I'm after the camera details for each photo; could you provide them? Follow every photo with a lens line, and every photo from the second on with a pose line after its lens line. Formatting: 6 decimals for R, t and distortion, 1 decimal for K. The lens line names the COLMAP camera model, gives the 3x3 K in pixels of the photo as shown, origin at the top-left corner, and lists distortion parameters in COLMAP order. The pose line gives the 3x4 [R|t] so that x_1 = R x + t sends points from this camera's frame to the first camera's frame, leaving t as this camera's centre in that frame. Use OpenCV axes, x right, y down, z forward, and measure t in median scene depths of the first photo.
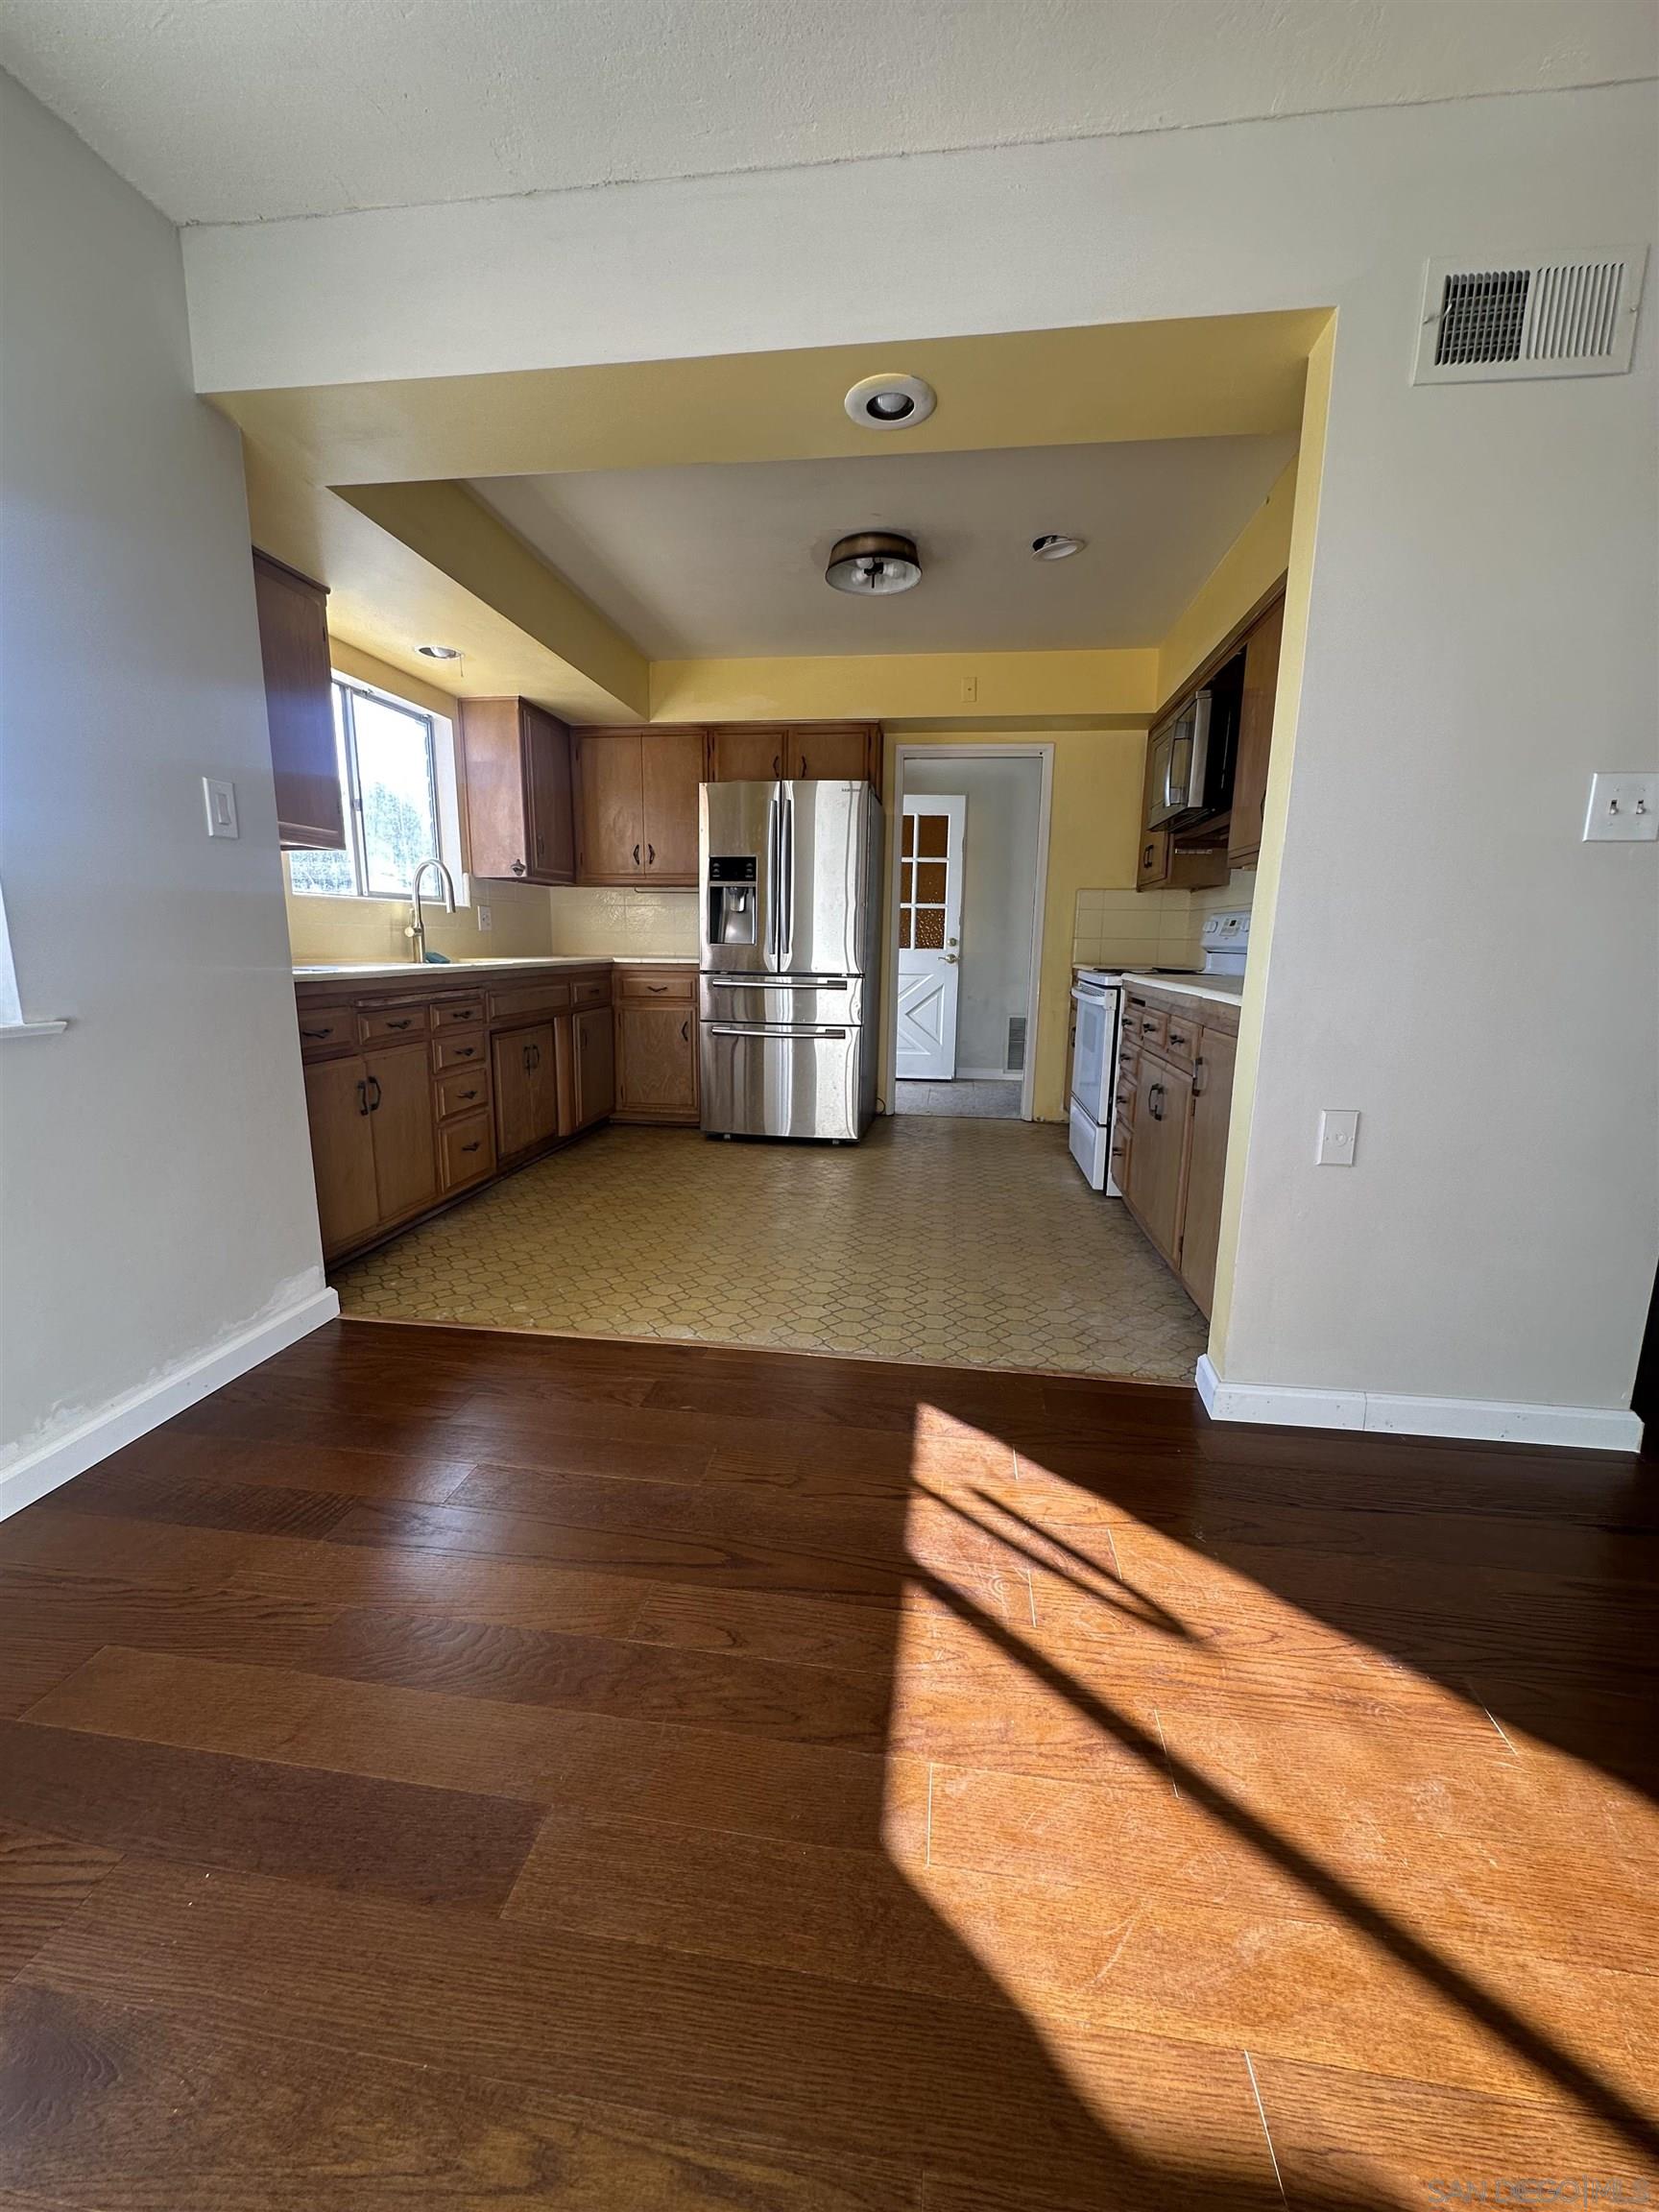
lens RADIAL K [[882.2, 0, 829.4], [0, 882.2, 1104.5], [0, 0, 1]] dist [-0.001735, 0.000812]
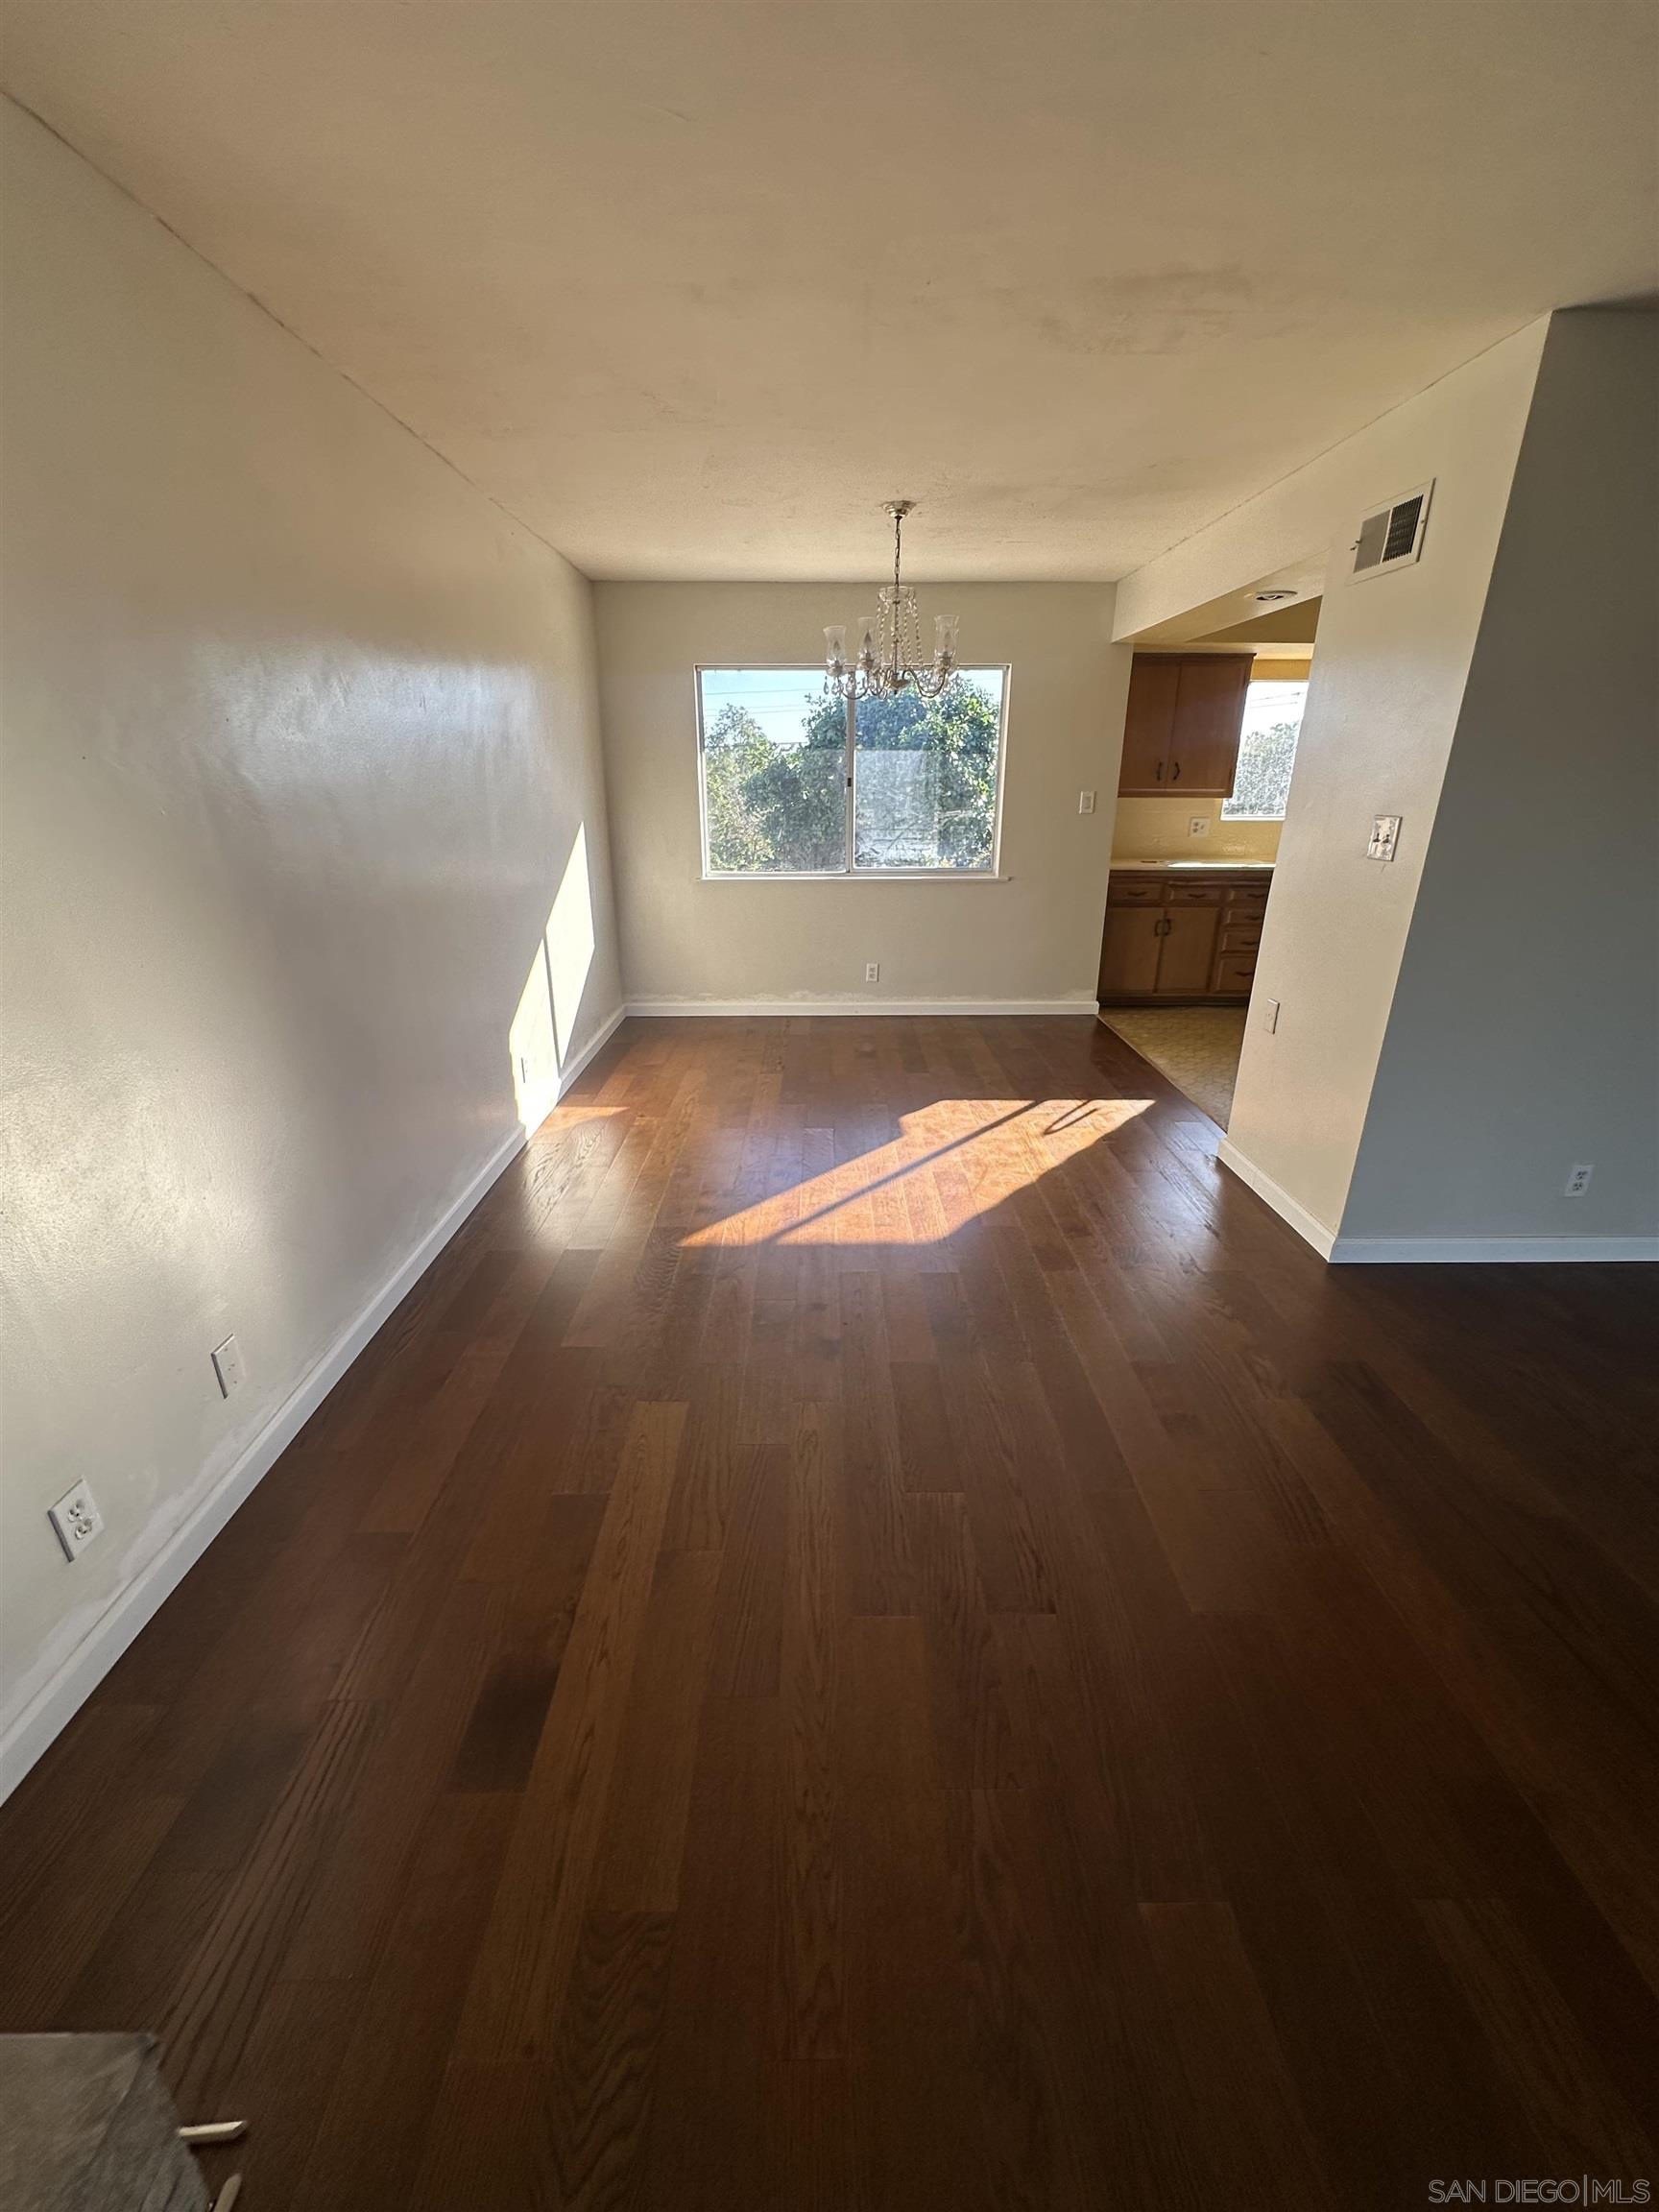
lens RADIAL K [[882.2, 0, 828.8], [0, 882.2, 1105.5], [0, 0, 1]] dist [-0.001735, 0.000812]
pose [[0.151425, 0.336841, -0.929305, 1.115198], [-0.180365, 0.933778, 0.309073, -0.093603], [0.971874, 0.120813, 0.202152, -0.104585]]
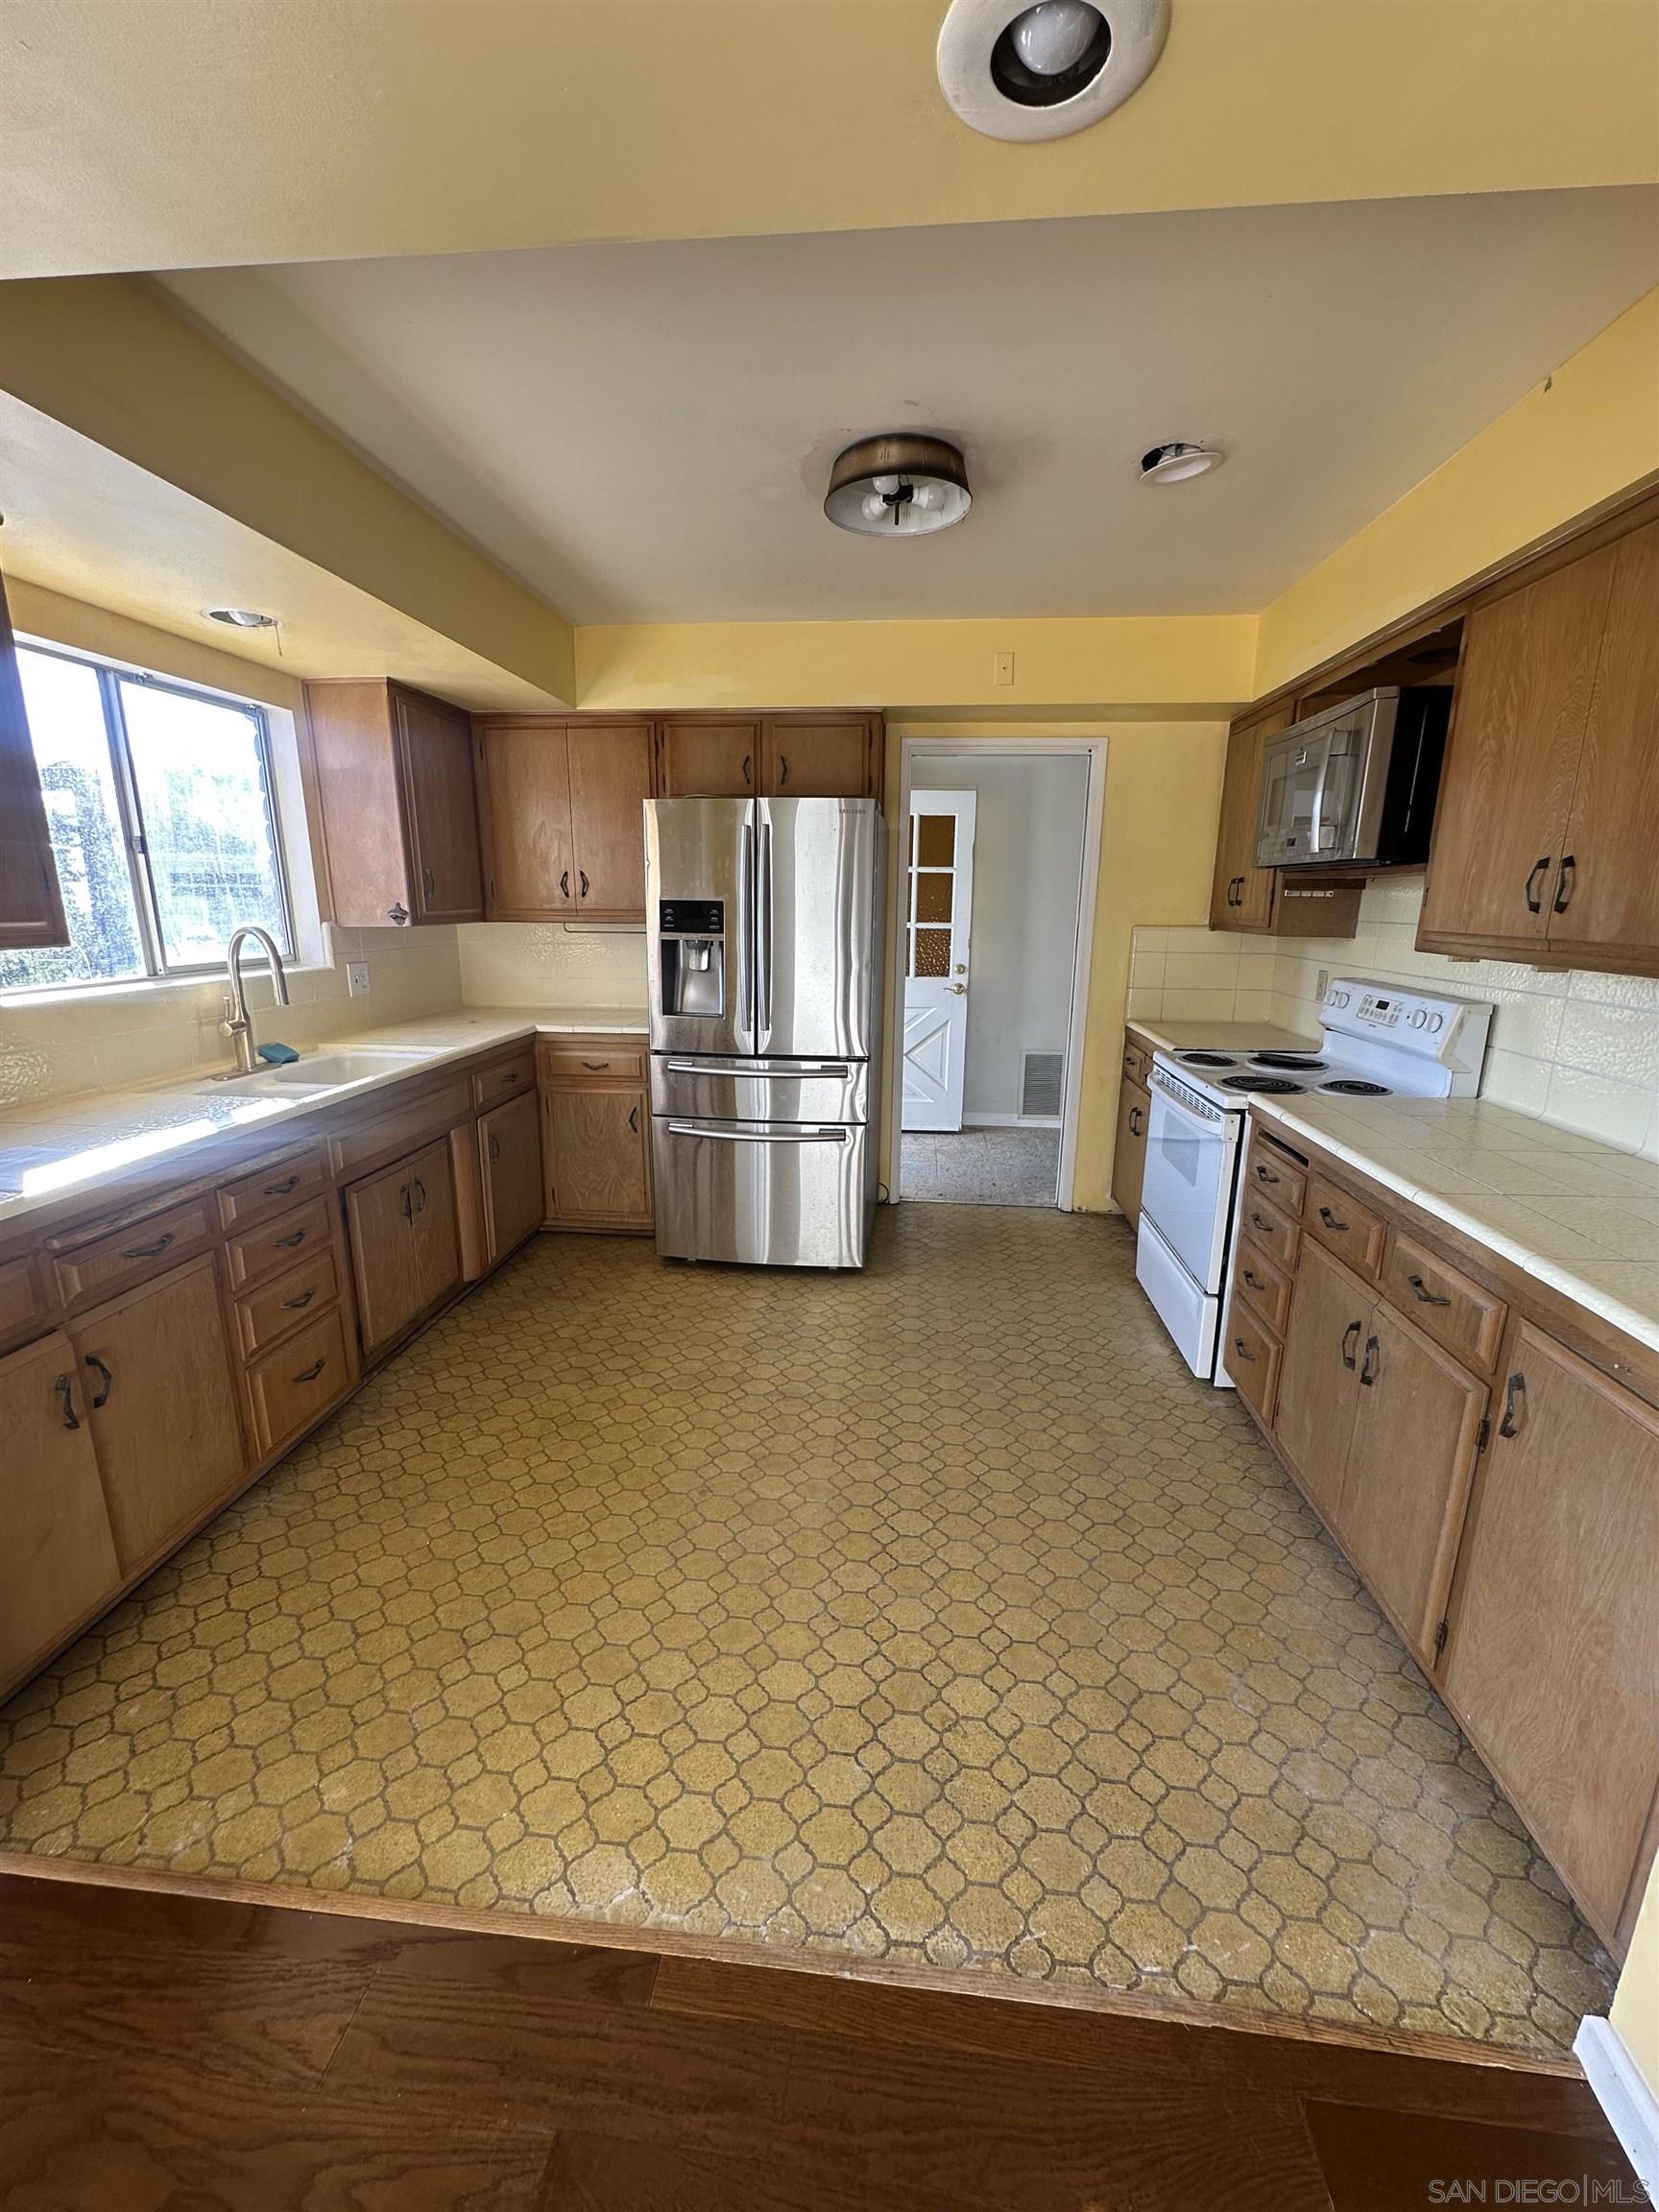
lens RADIAL K [[882.2, 0, 830.4], [0, 882.2, 1106.0], [0, 0, 1]] dist [-0.001735, 0.000812]
pose [[0.999167, -0.014715, 0.038062, -0.029212], [0.012886, 0.998771, 0.047859, -0.175242], [-0.038719, -0.047328, 0.998129, 0.307787]]
